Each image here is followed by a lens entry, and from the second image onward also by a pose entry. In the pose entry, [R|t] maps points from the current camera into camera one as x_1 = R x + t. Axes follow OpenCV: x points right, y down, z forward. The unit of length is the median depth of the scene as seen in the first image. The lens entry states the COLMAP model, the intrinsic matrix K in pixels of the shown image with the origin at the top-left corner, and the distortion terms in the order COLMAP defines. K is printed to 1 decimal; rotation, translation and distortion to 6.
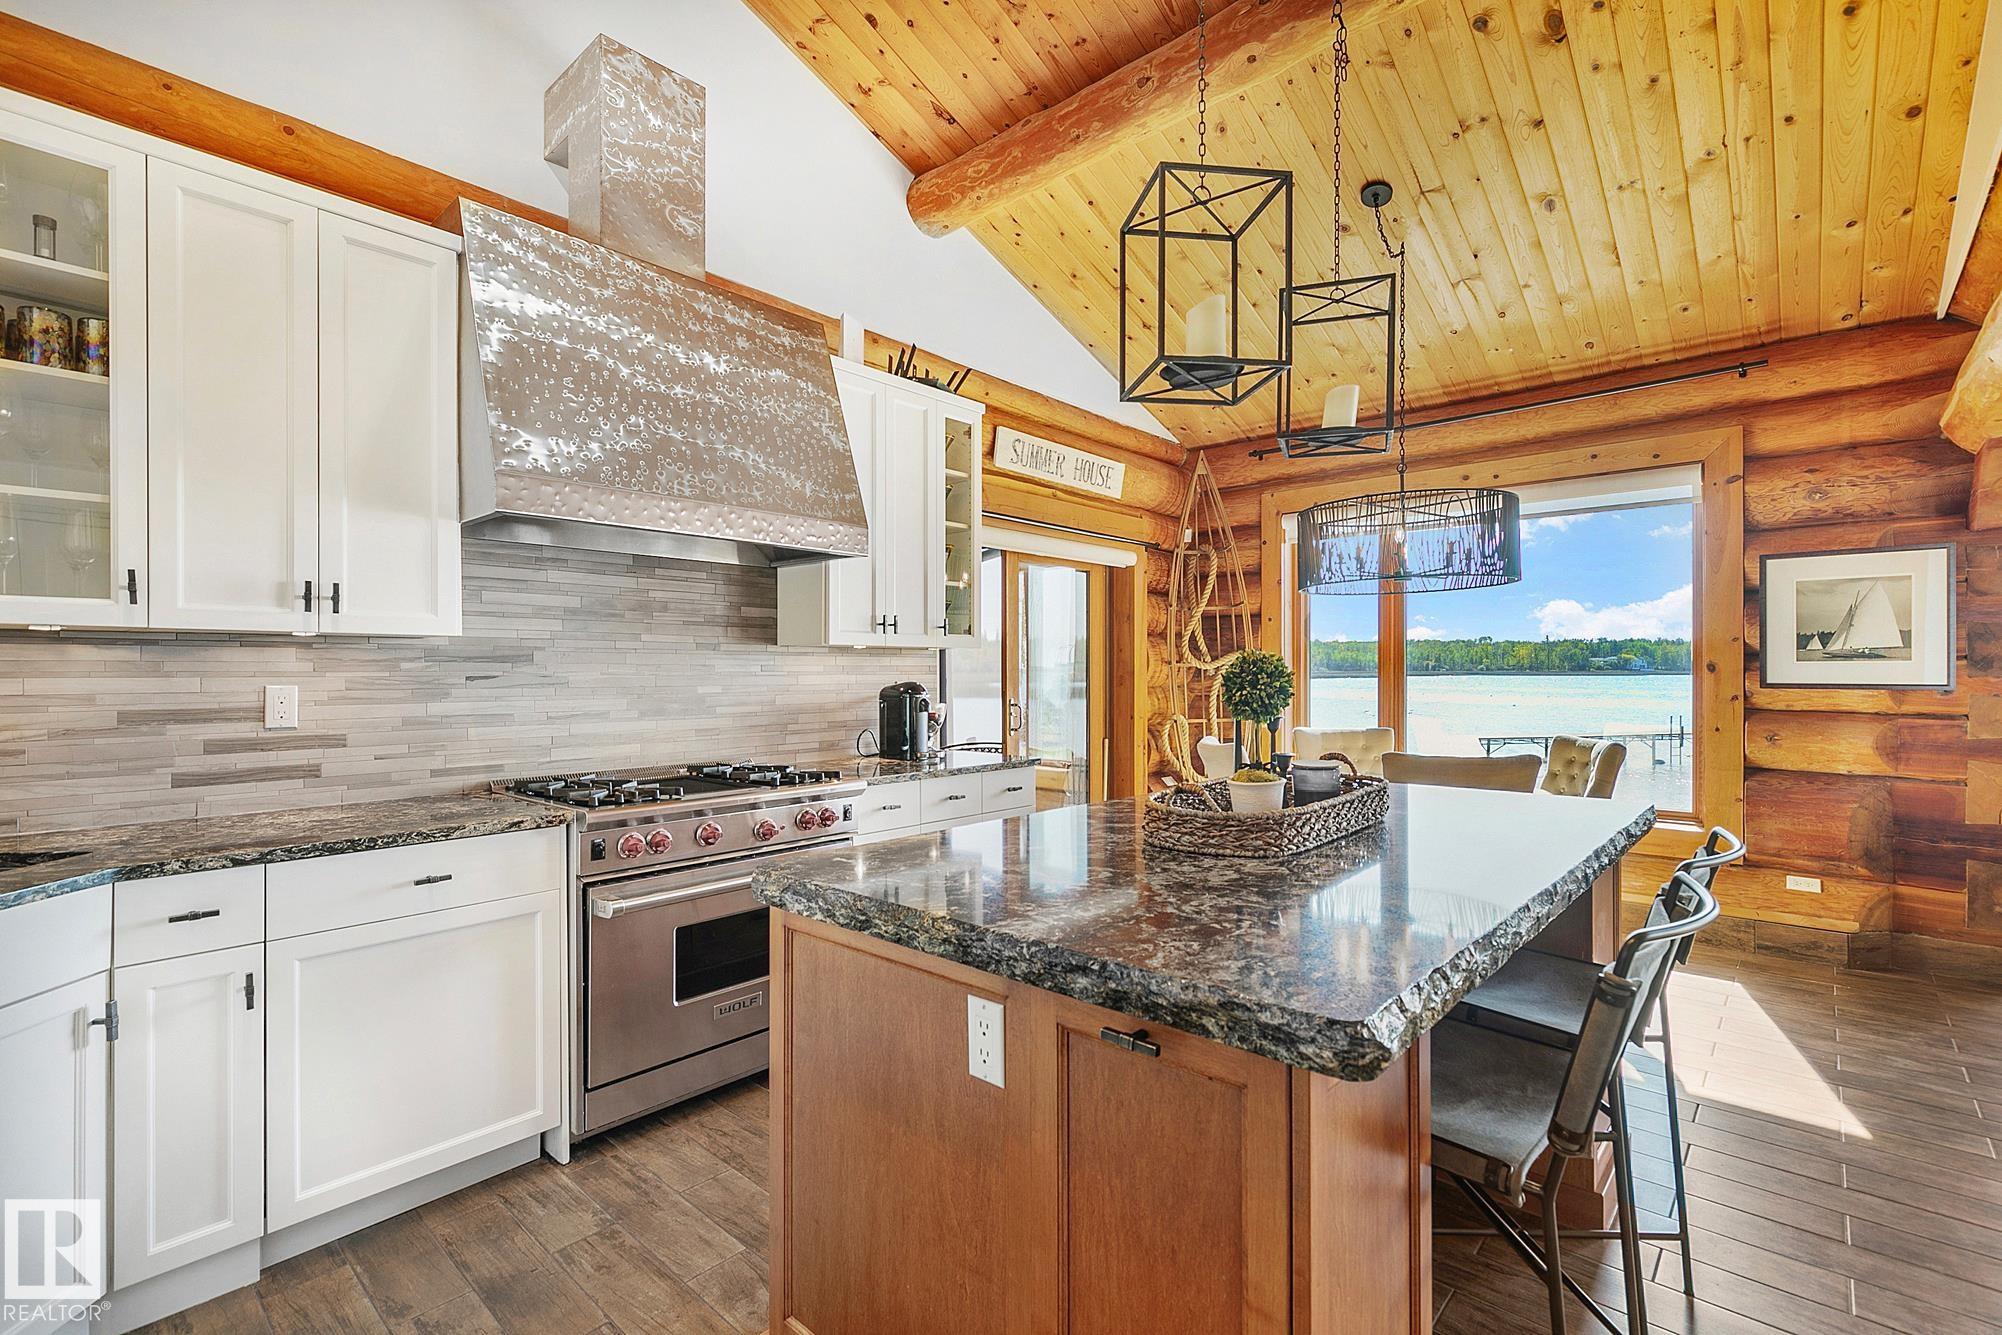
lens RADIAL K [[897.9, 0, 994.2], [0, 897.9, 672.4], [0, 0, 1]] dist [0.004346, -0.000600]
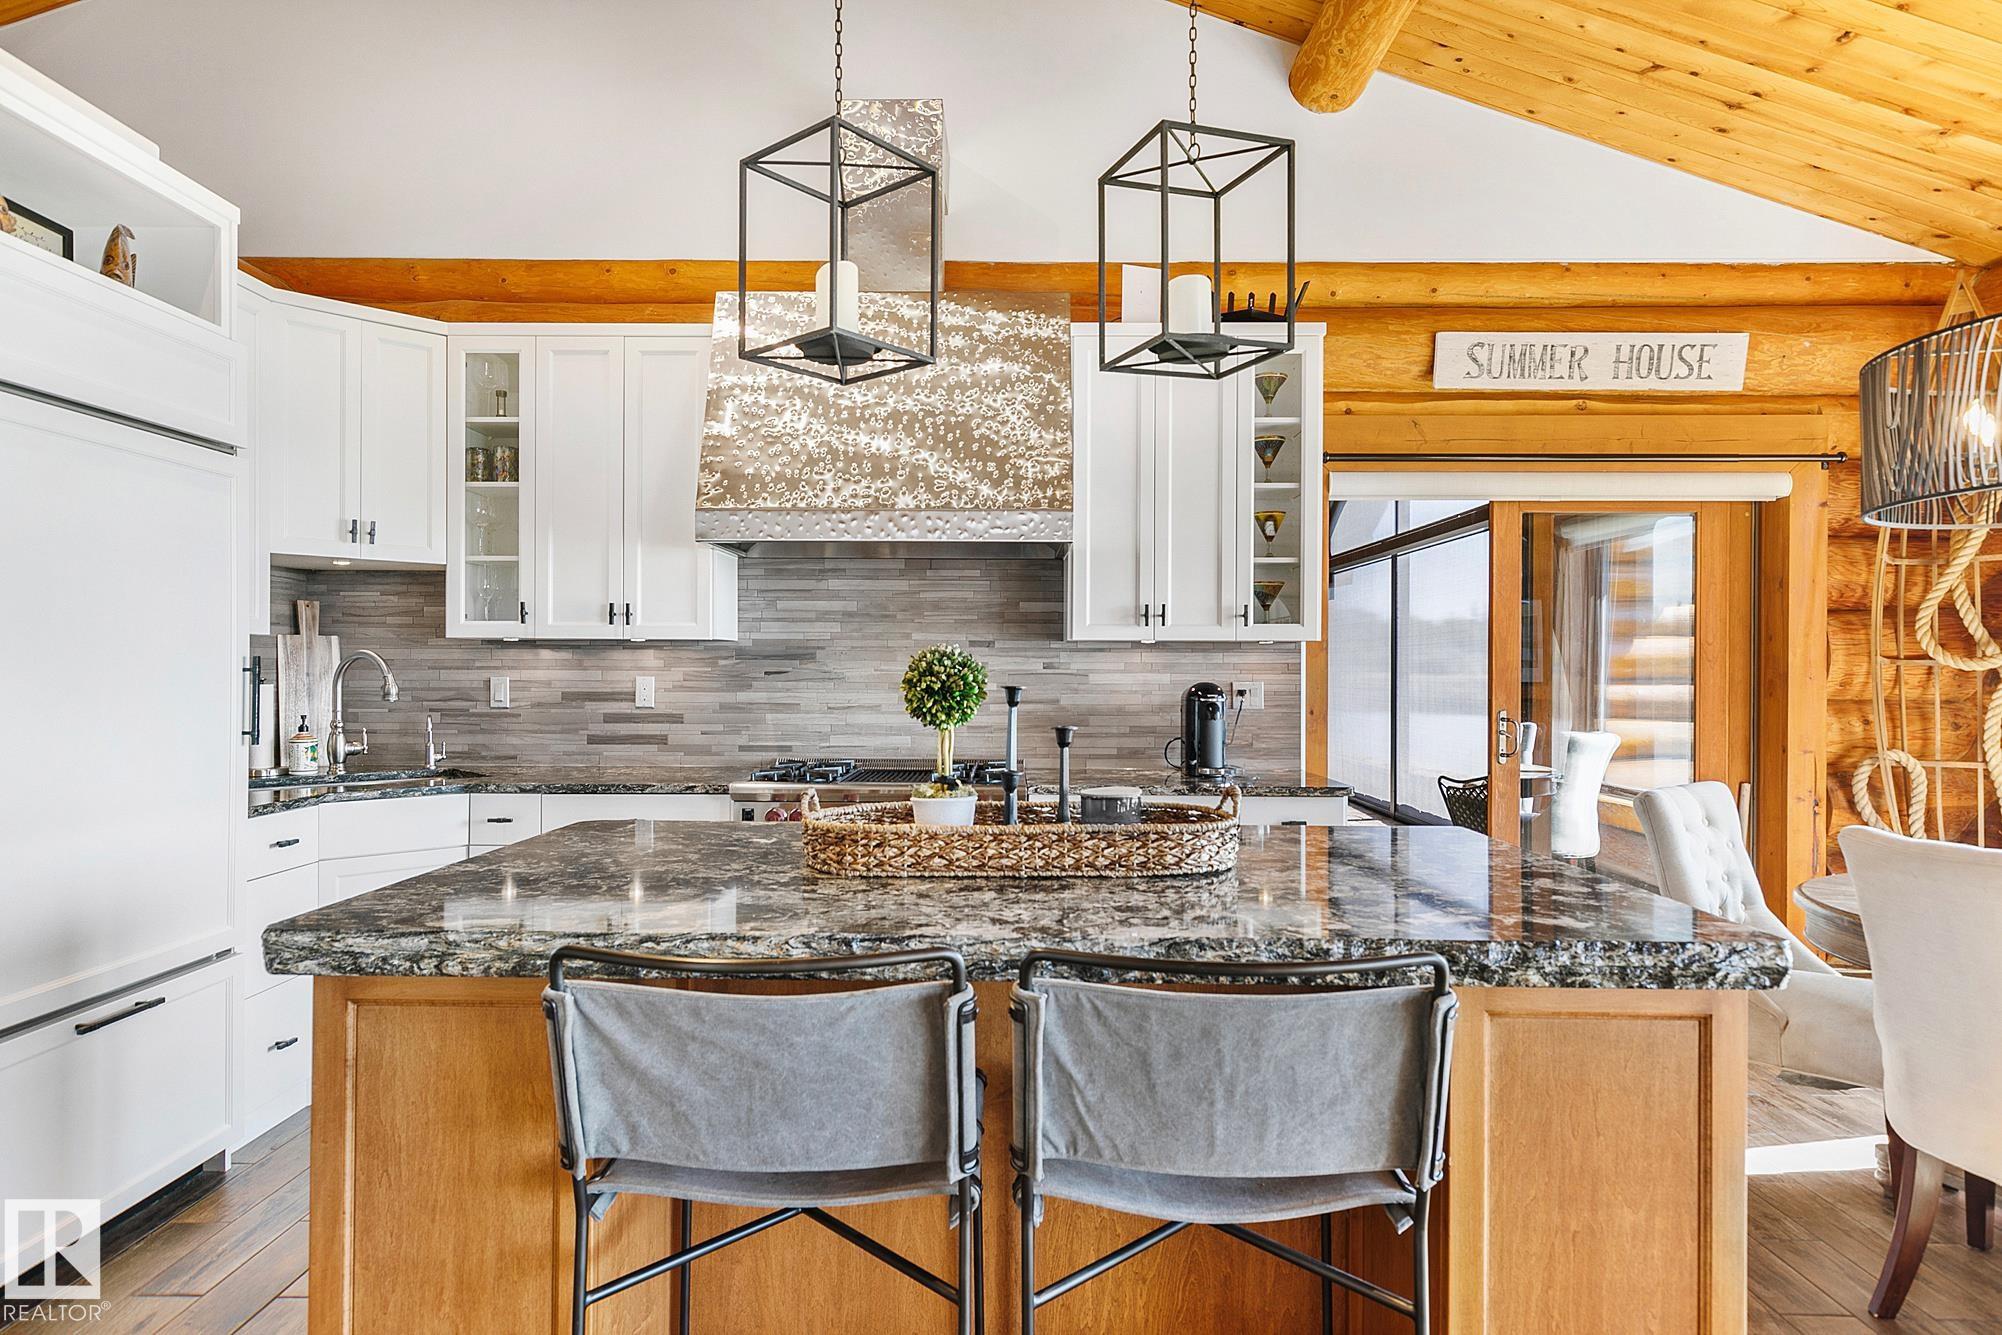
lens RADIAL K [[1121.5, 0, 997.2], [0, 1121.5, 665.1], [0, 0, 1]] dist [0.011501, -0.001533]
pose [[0.661244, 0.003394, -0.750163, 0.532955], [-0.007160, 0.999973, -0.001787, -0.002486], [0.750137, 0.006553, 0.661250, 0.158509]]
